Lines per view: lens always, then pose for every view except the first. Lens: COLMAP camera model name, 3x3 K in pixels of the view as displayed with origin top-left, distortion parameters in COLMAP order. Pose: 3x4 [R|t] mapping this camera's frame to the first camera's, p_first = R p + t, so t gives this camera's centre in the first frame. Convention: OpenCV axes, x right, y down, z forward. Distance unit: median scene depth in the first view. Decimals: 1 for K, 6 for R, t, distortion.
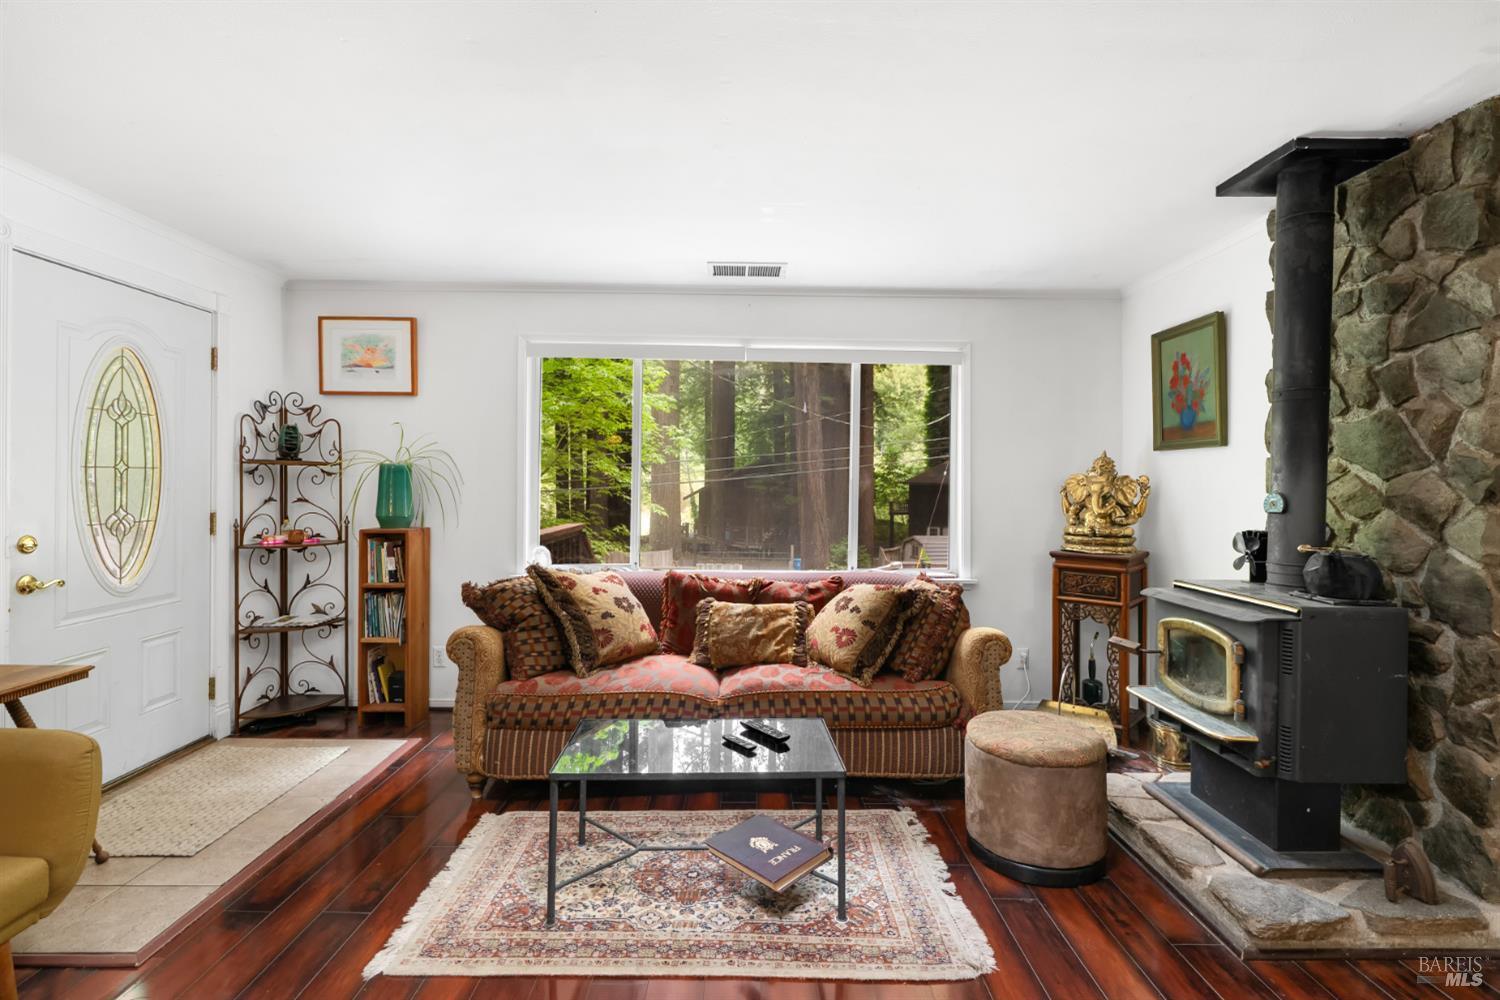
lens RADIAL K [[683.9, 0, 749.2], [0, 683.9, 484.5], [0, 0, 1]] dist [-0.014597, 0.005683]
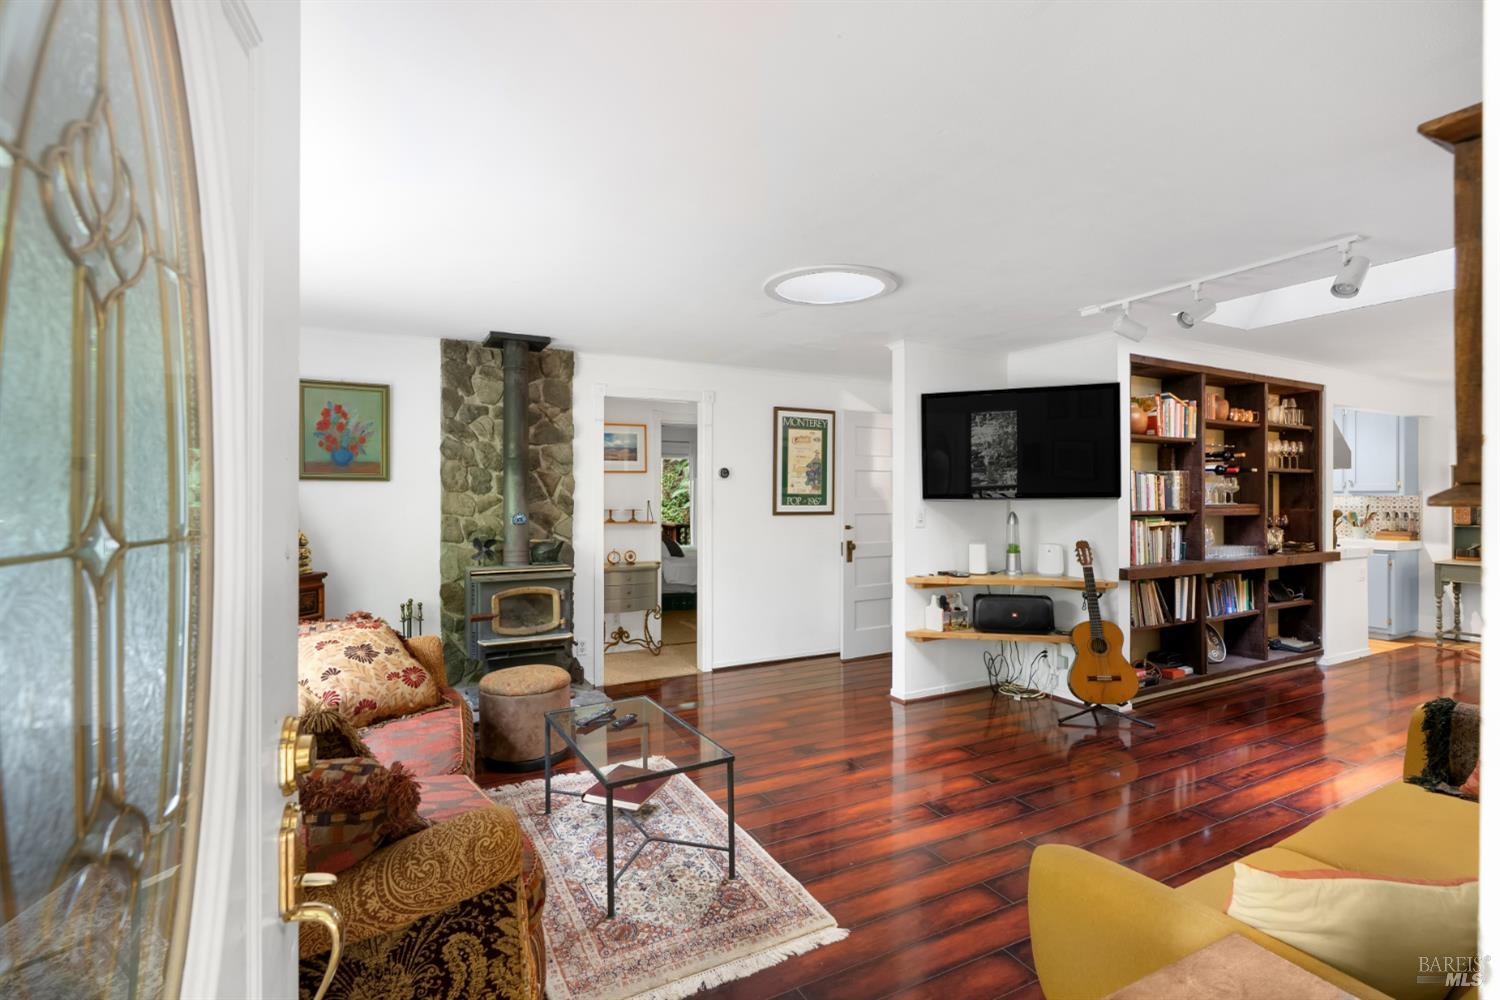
lens RADIAL K [[683.9, 0, 733.0], [0, 683.9, 522.0], [0, 0, 1]] dist [-0.014597, 0.005683]
pose [[-0.440978, -0.038272, 0.896701, -0.828571], [-0.000682, 0.999104, 0.042308, -0.031111], [-0.897518, 0.018045, -0.440609, 0.921722]]
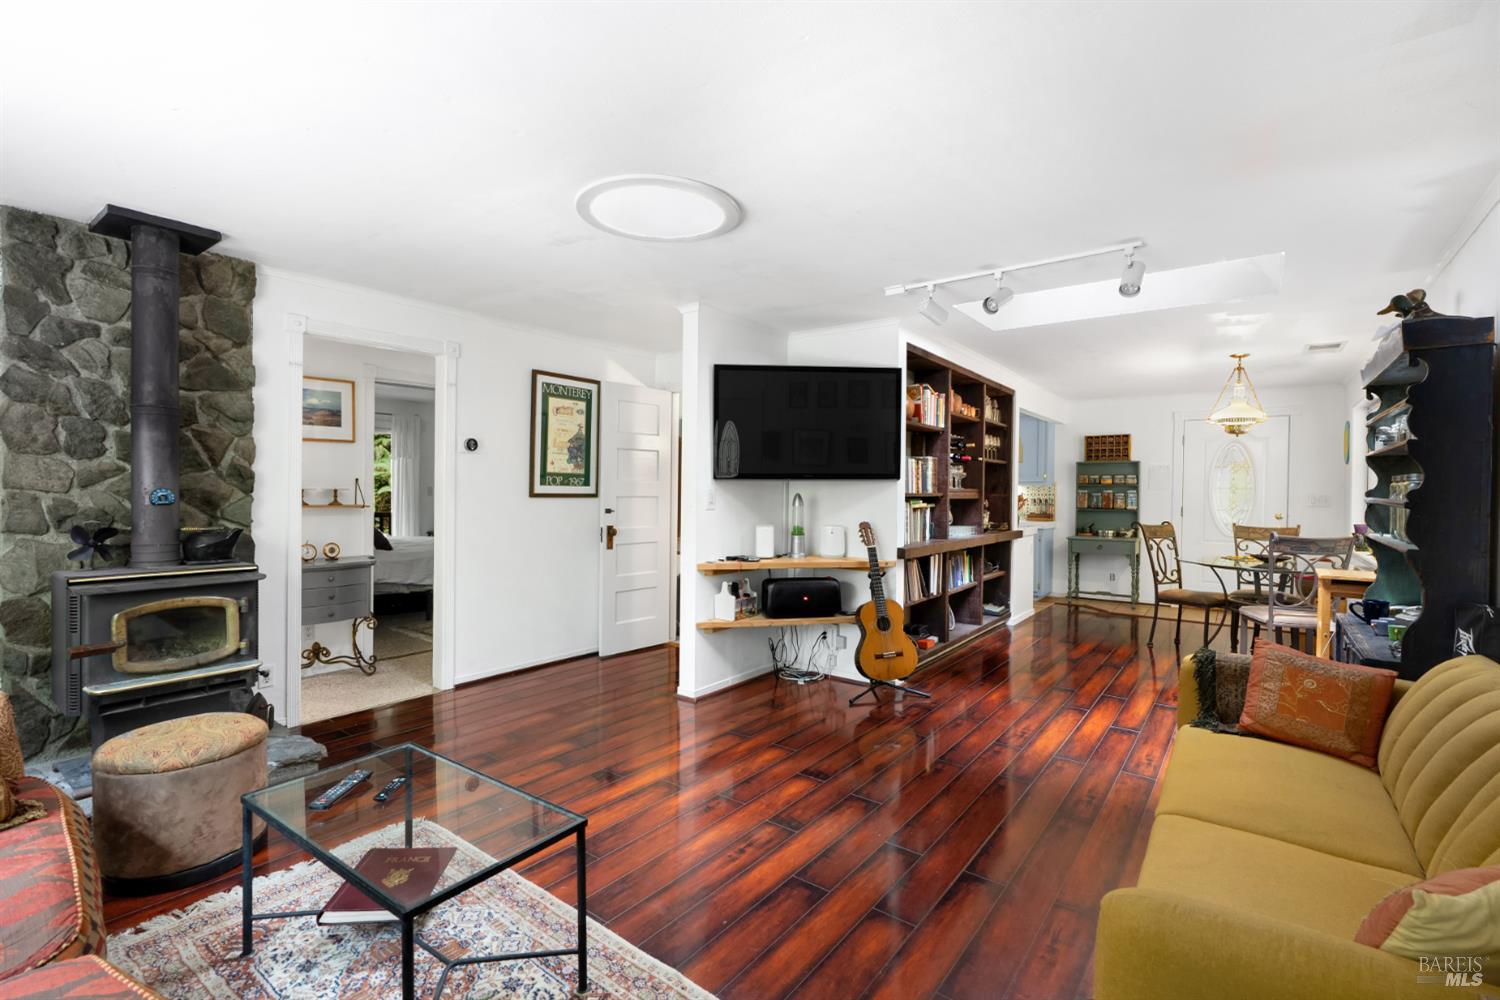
lens RADIAL K [[683.9, 0, 749.7], [0, 683.9, 508.1], [0, 0, 1]] dist [-0.014597, 0.005683]
pose [[-0.787576, -0.033146, 0.615326, -0.594126], [-0.015991, 0.999315, 0.033363, -0.007376], [-0.616010, 0.016437, -0.787567, 0.933867]]
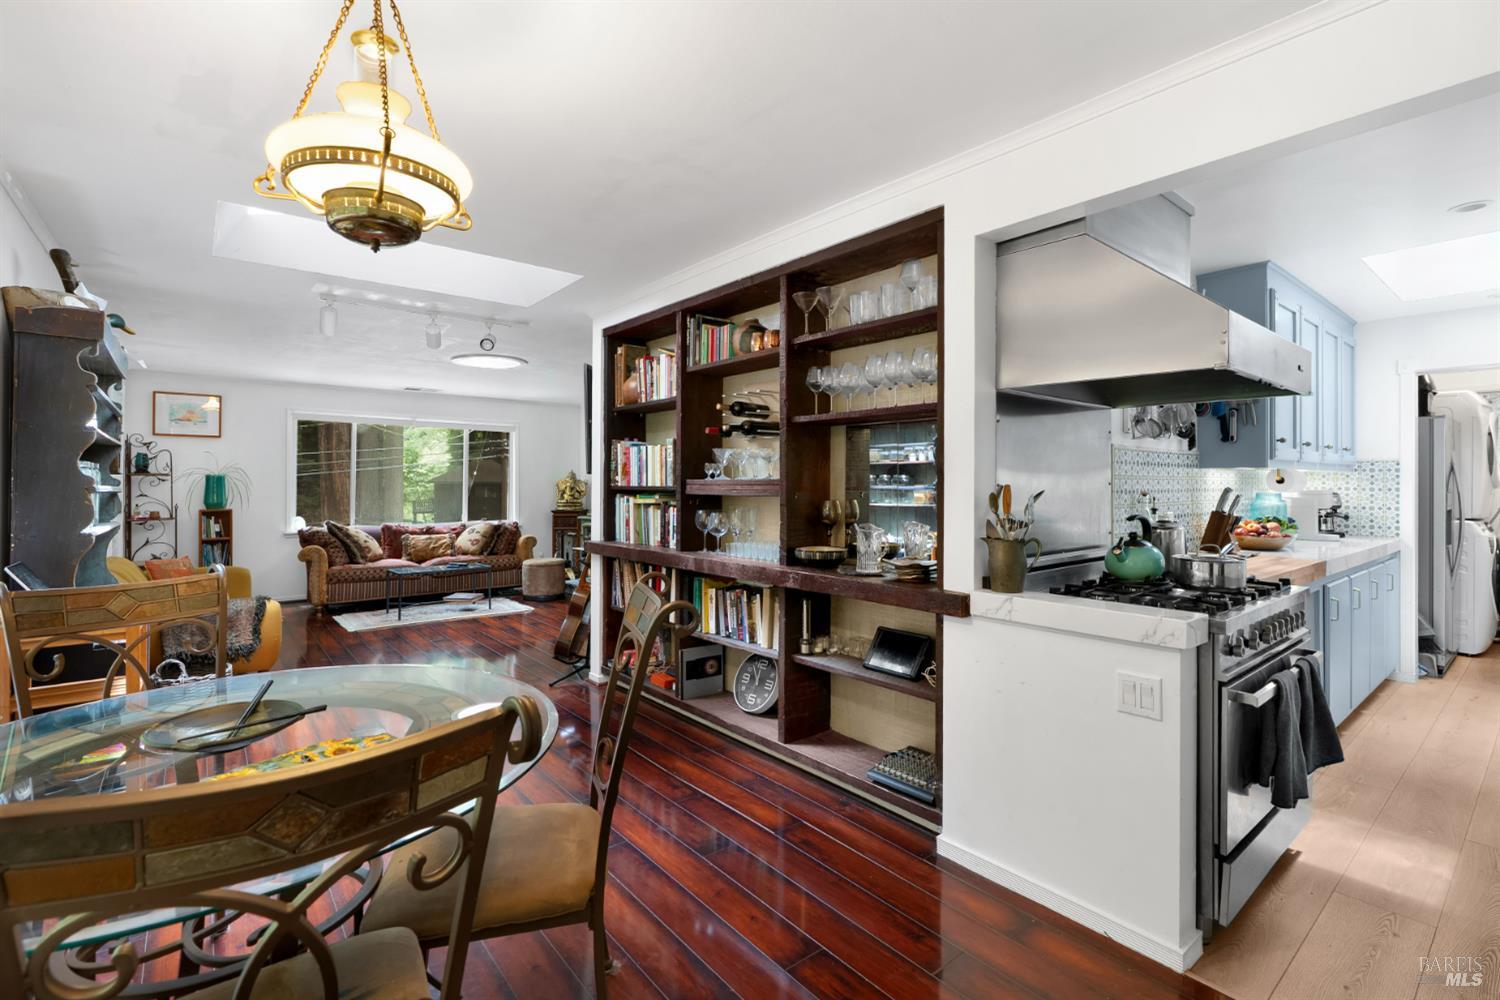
lens RADIAL K [[683.9, 0, 755.7], [0, 683.9, 481.1], [0, 0, 1]] dist [-0.014597, 0.005683]
pose [[0.777256, -0.005267, 0.629162, -0.610510], [0.007089, 0.999975, -0.000387, -0.002322], [-0.629144, 0.004761, 0.777274, -1.569576]]
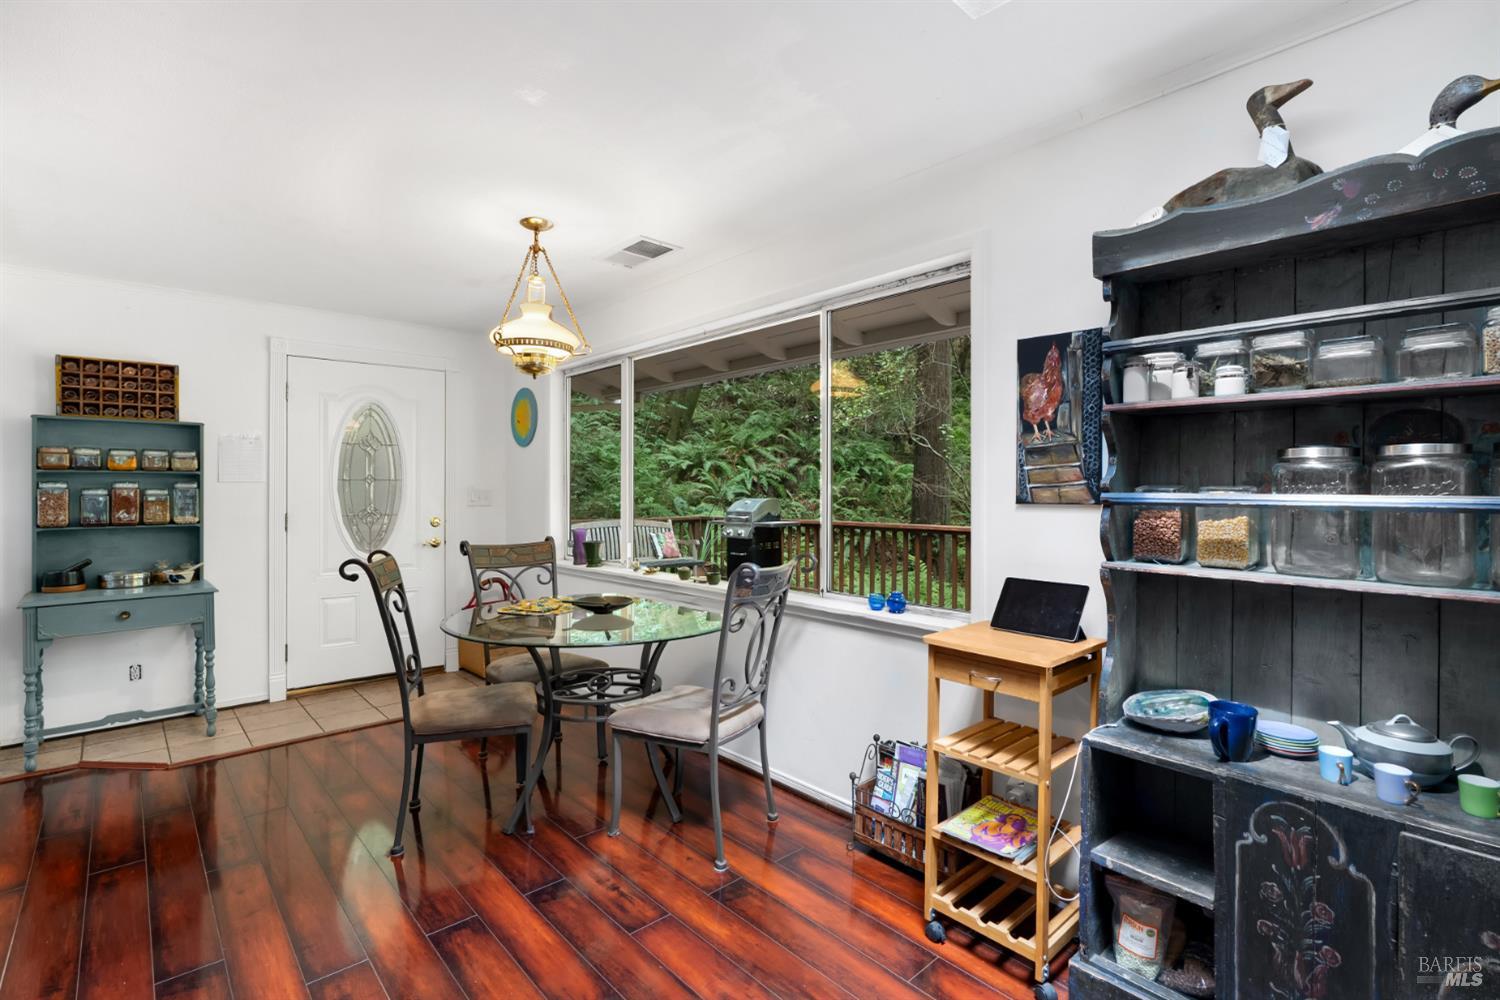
lens RADIAL K [[683.9, 0, 751.3], [0, 683.9, 489.2], [0, 0, 1]] dist [-0.014597, 0.005683]
pose [[-0.749220, -0.009253, -0.662256, -0.145786], [-0.006771, 0.999957, -0.006311, -0.001445], [0.662286, -0.000244, -0.749251, -0.257811]]
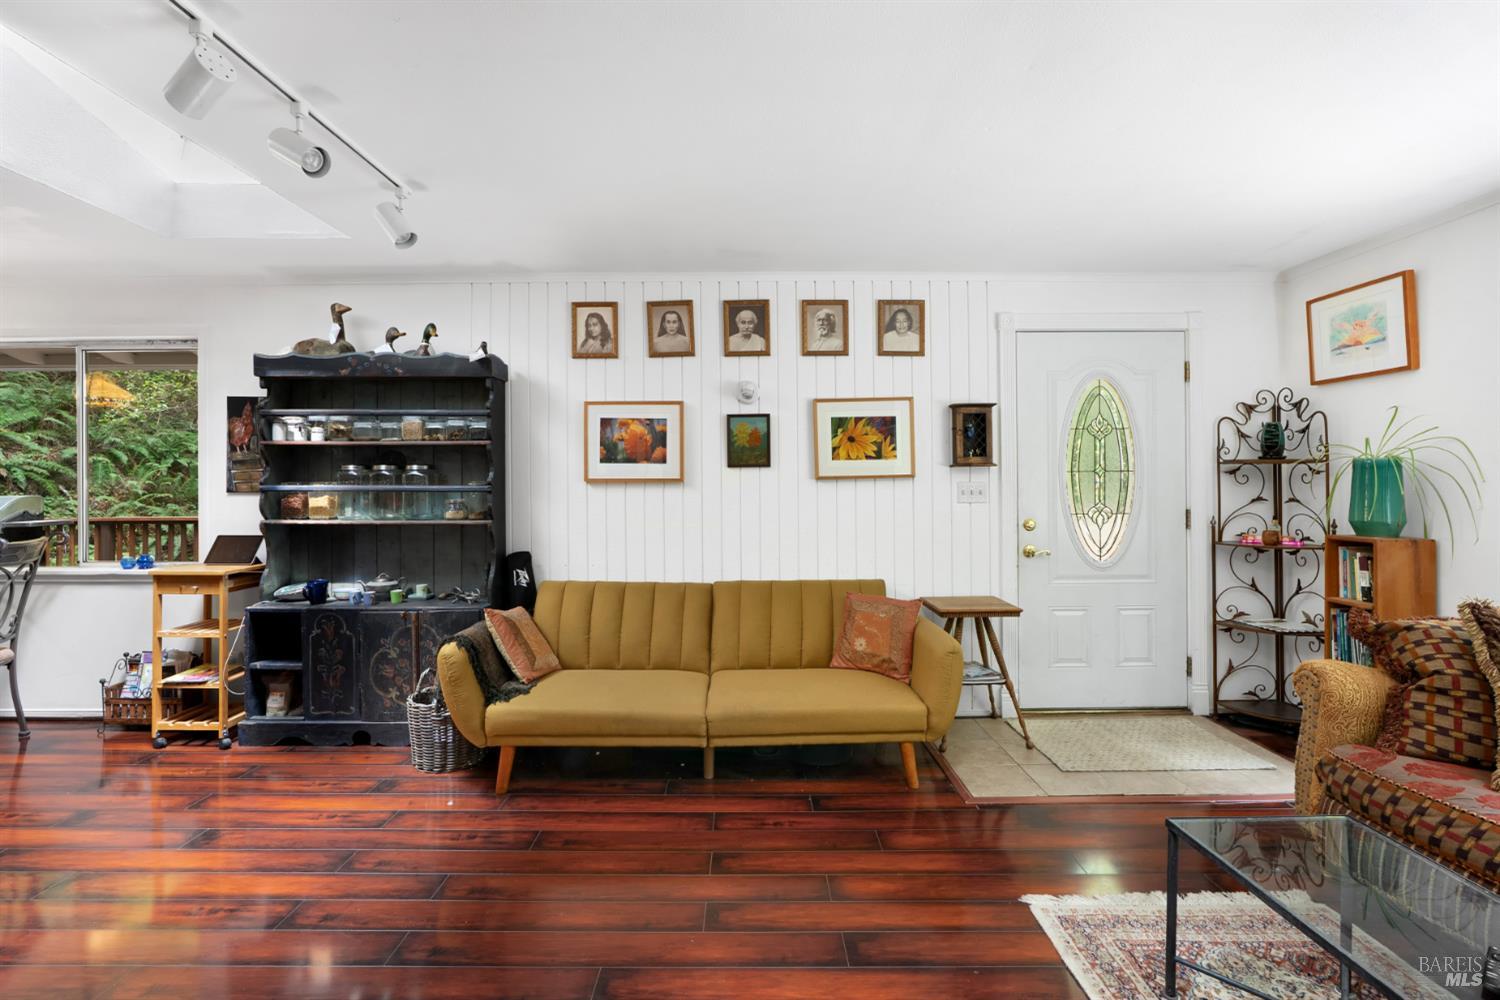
lens RADIAL K [[683.9, 0, 750.1], [0, 683.9, 486.3], [0, 0, 1]] dist [-0.014597, 0.005683]
pose [[-0.007945, -0.002976, -0.999964, 0.339759], [0.004288, 0.999986, -0.003010, 0.003654], [0.999959, -0.004312, -0.007932, 0.289757]]
